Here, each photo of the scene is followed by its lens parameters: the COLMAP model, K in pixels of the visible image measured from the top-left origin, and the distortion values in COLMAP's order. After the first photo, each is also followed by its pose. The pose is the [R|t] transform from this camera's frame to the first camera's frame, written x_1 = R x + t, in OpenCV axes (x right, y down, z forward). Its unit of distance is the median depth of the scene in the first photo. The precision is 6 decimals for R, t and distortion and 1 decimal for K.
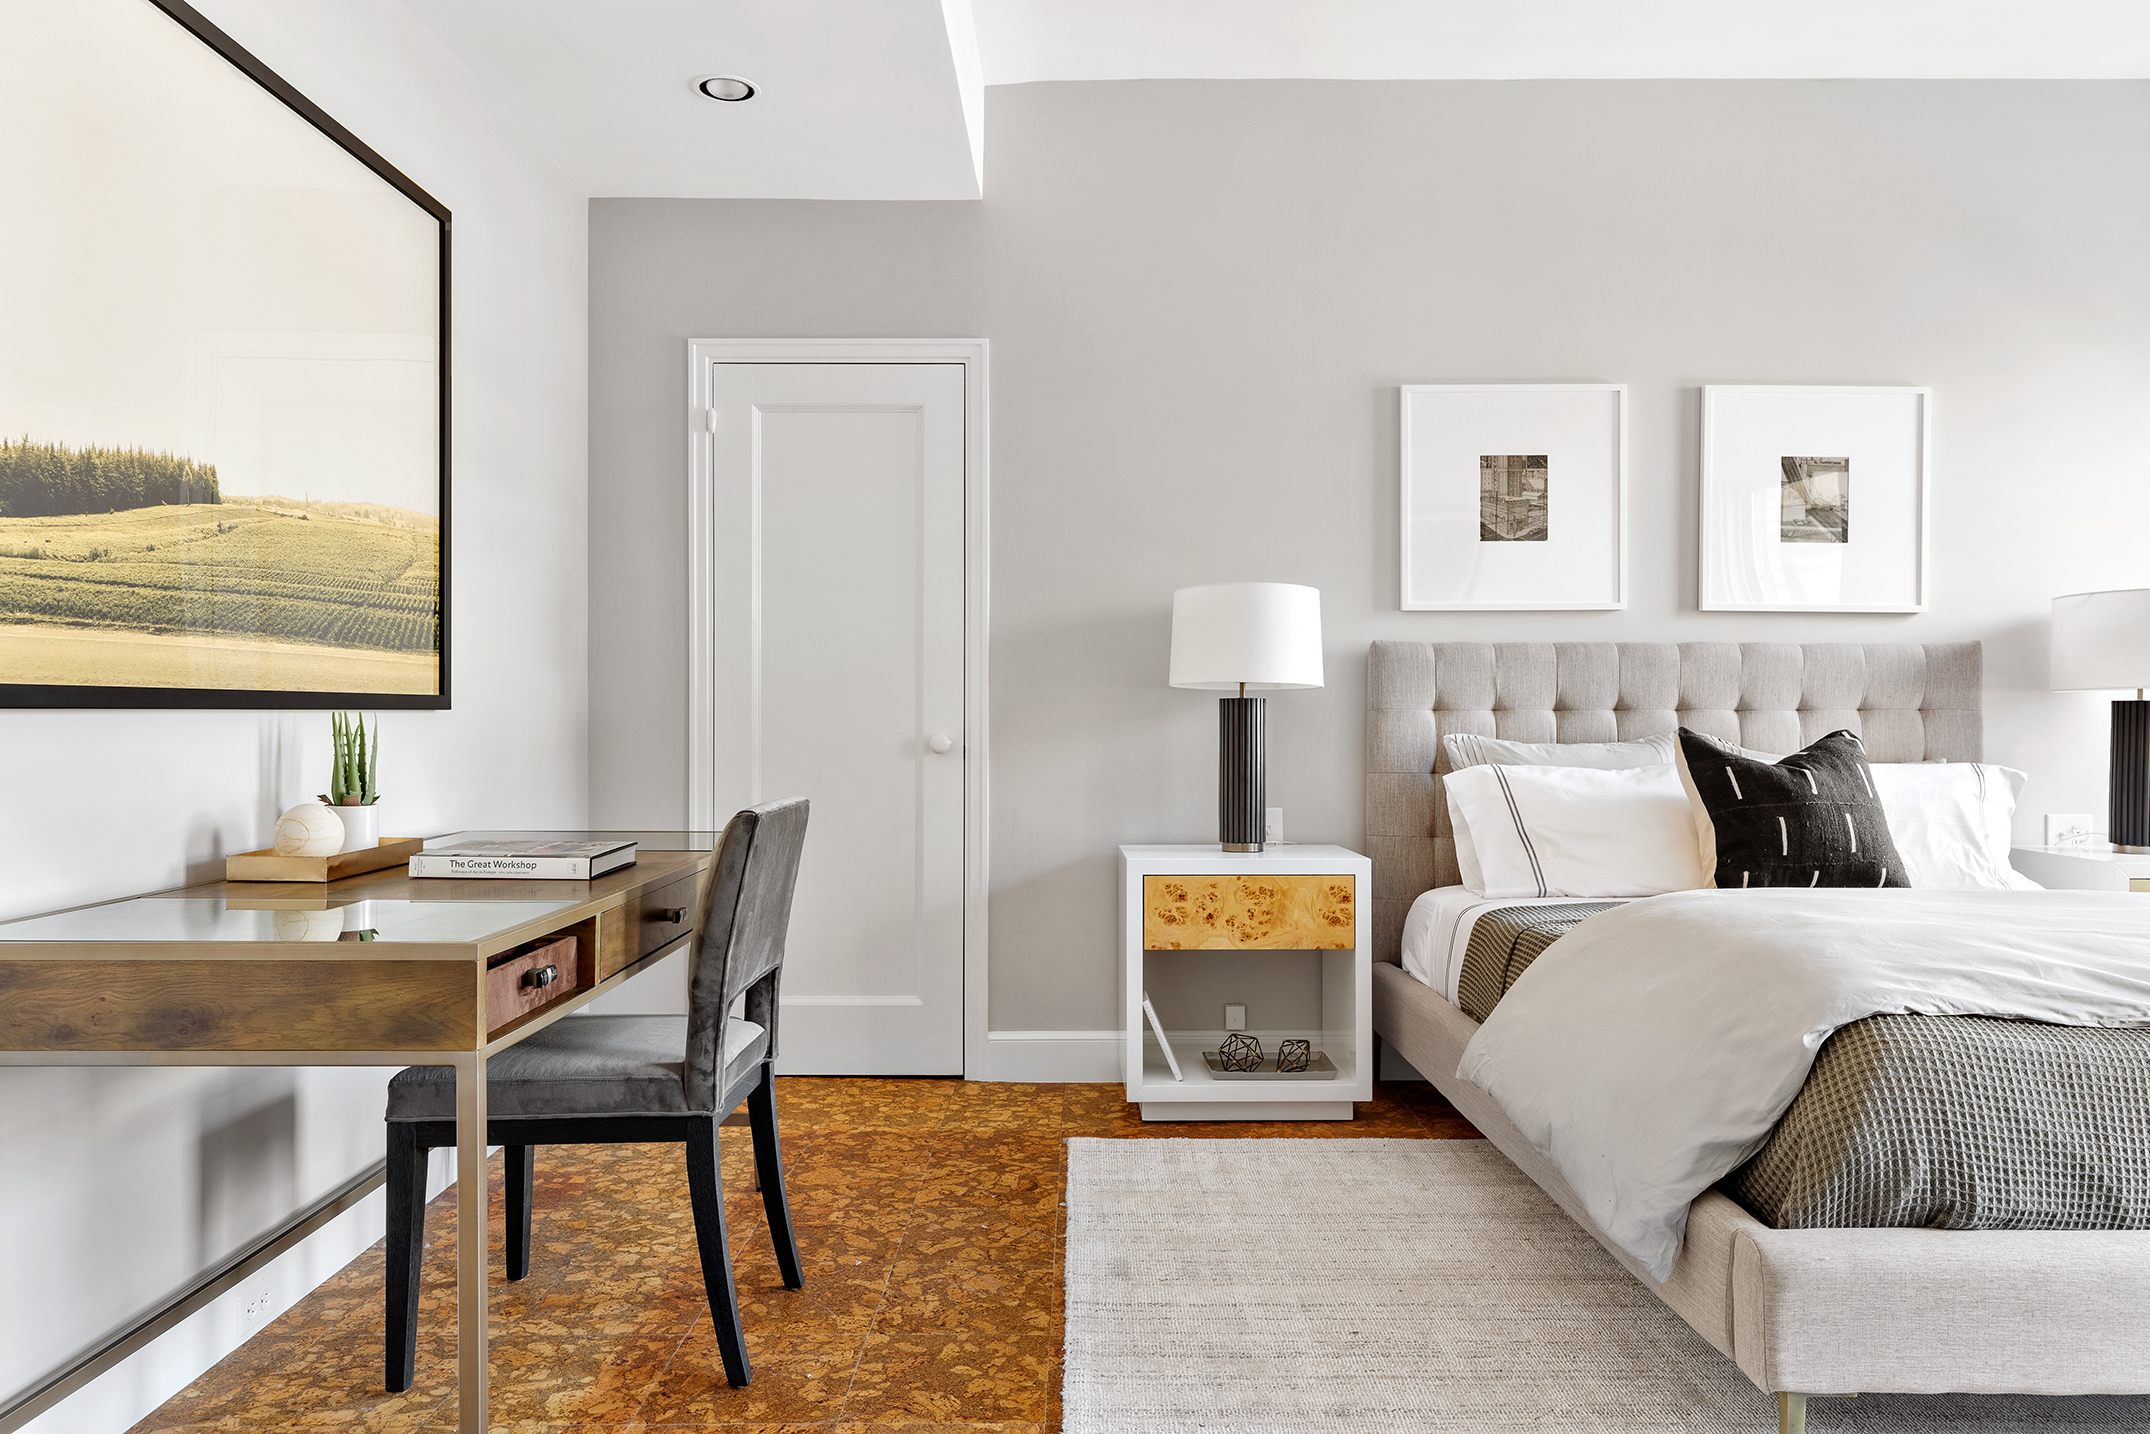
lens RADIAL K [[1529.0, 0, 1073.0], [0, 1529.0, 721.8], [0, 0, 1]] dist [0.049916, -0.002376]
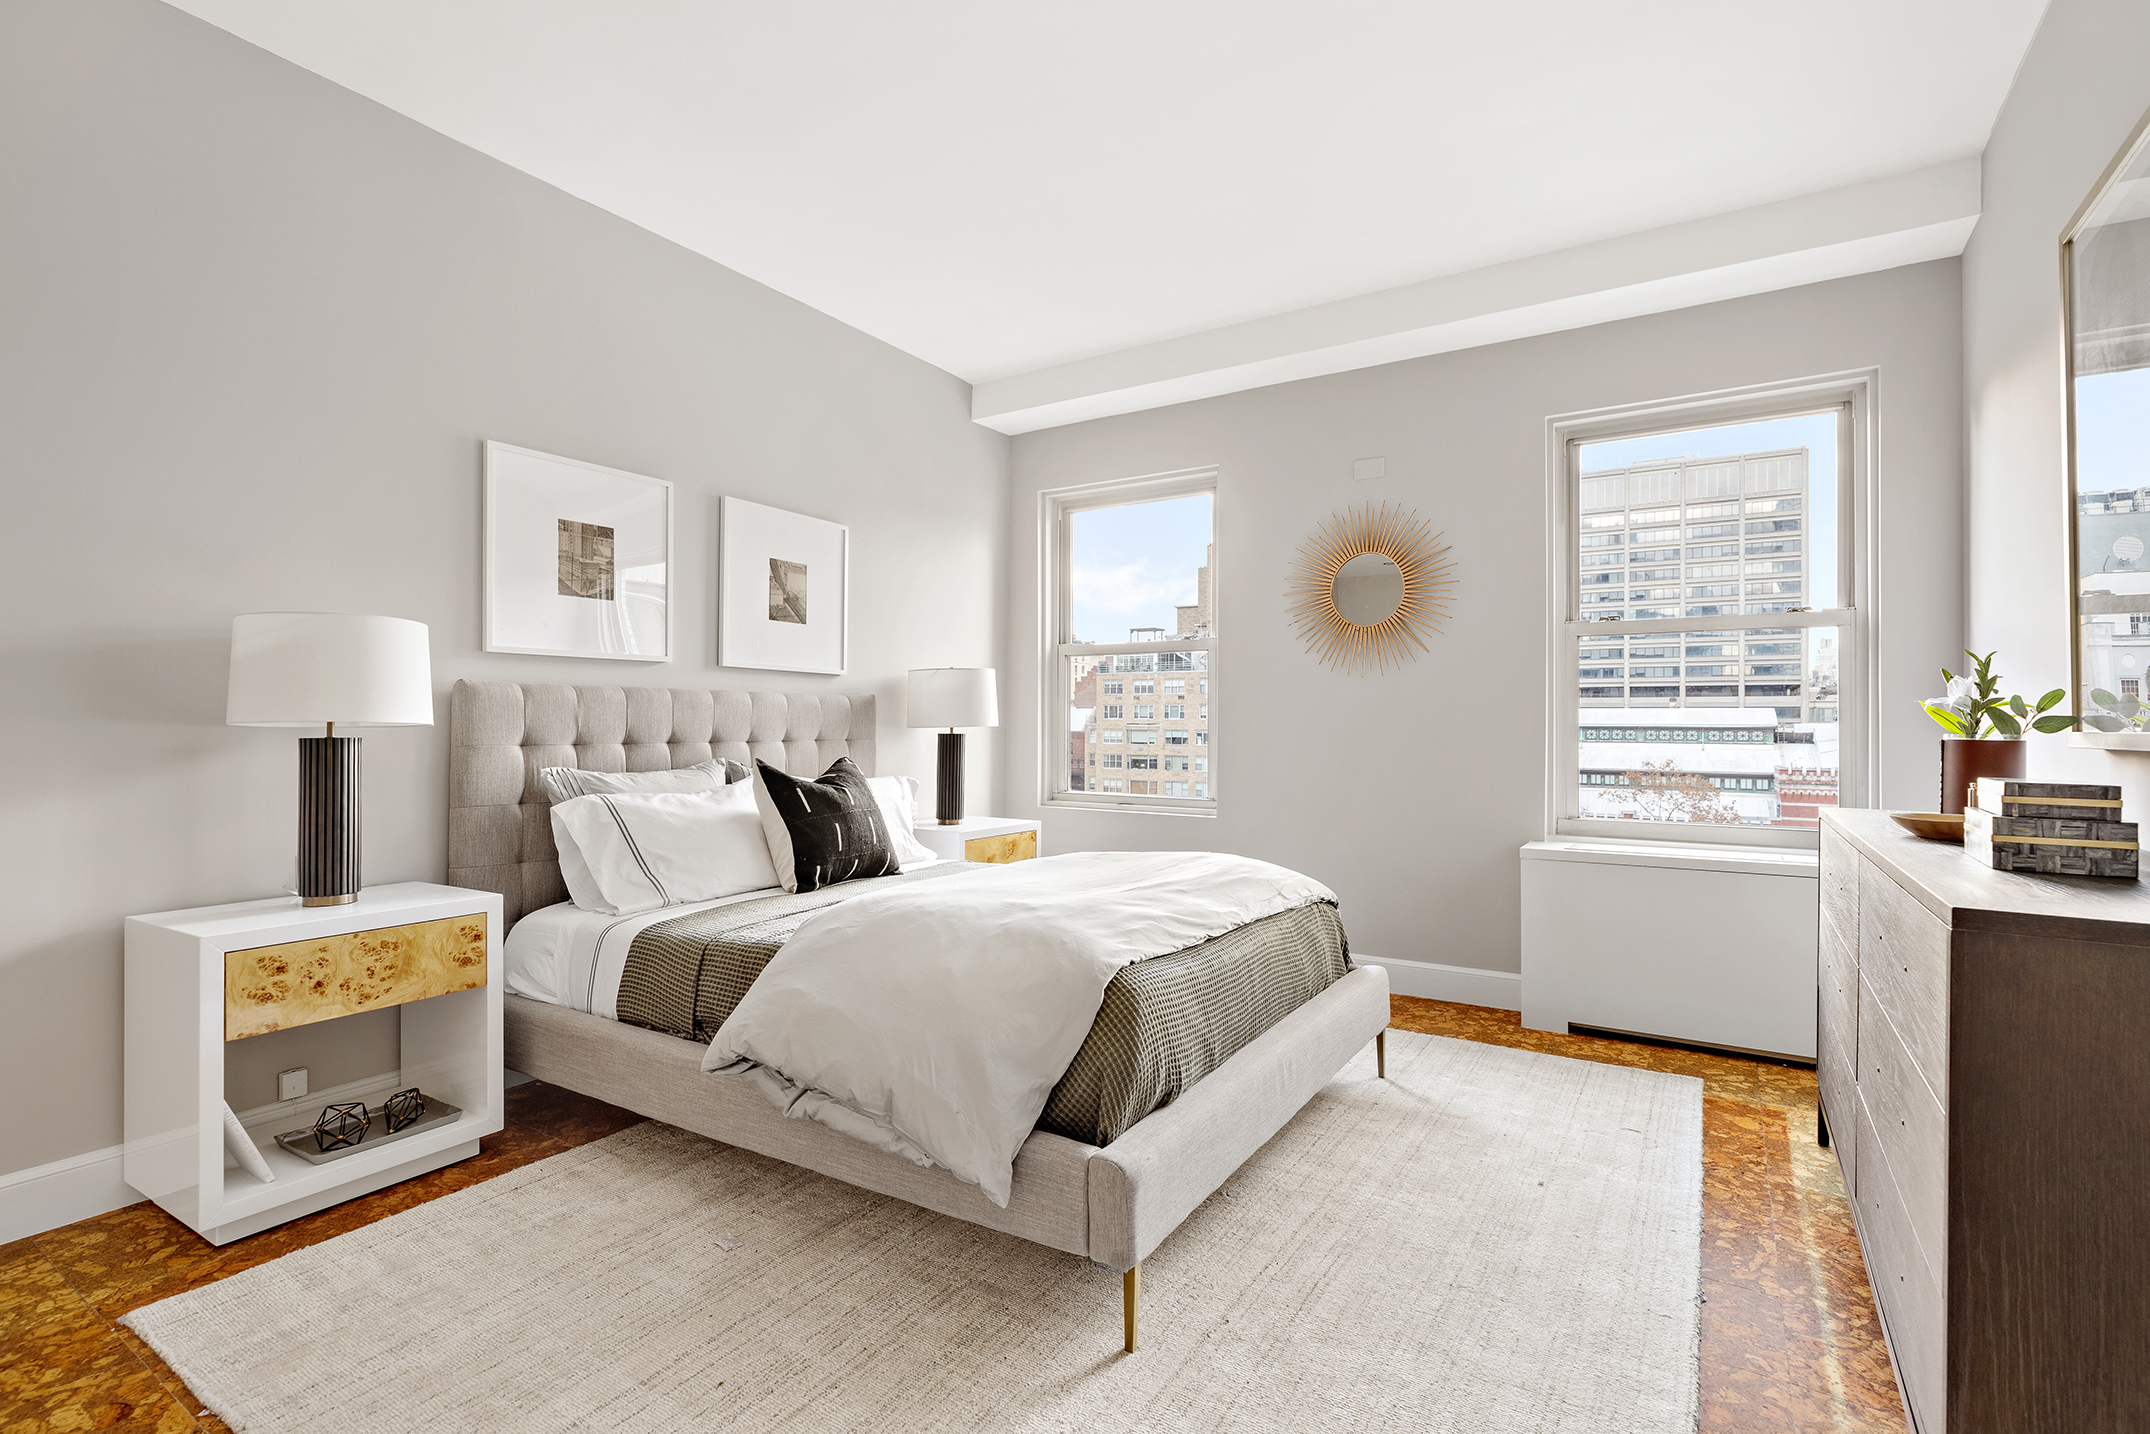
lens RADIAL K [[1012.1, 0, 1074.5], [0, 1012.1, 717.2], [0, 0, 1]] dist [0.005566, 0.000506]
pose [[0.532867, 0.005527, 0.846181, -0.173839], [0.001523, 0.999971, -0.007491, -0.023065], [-0.846198, 0.005280, 0.532843, 0.304076]]
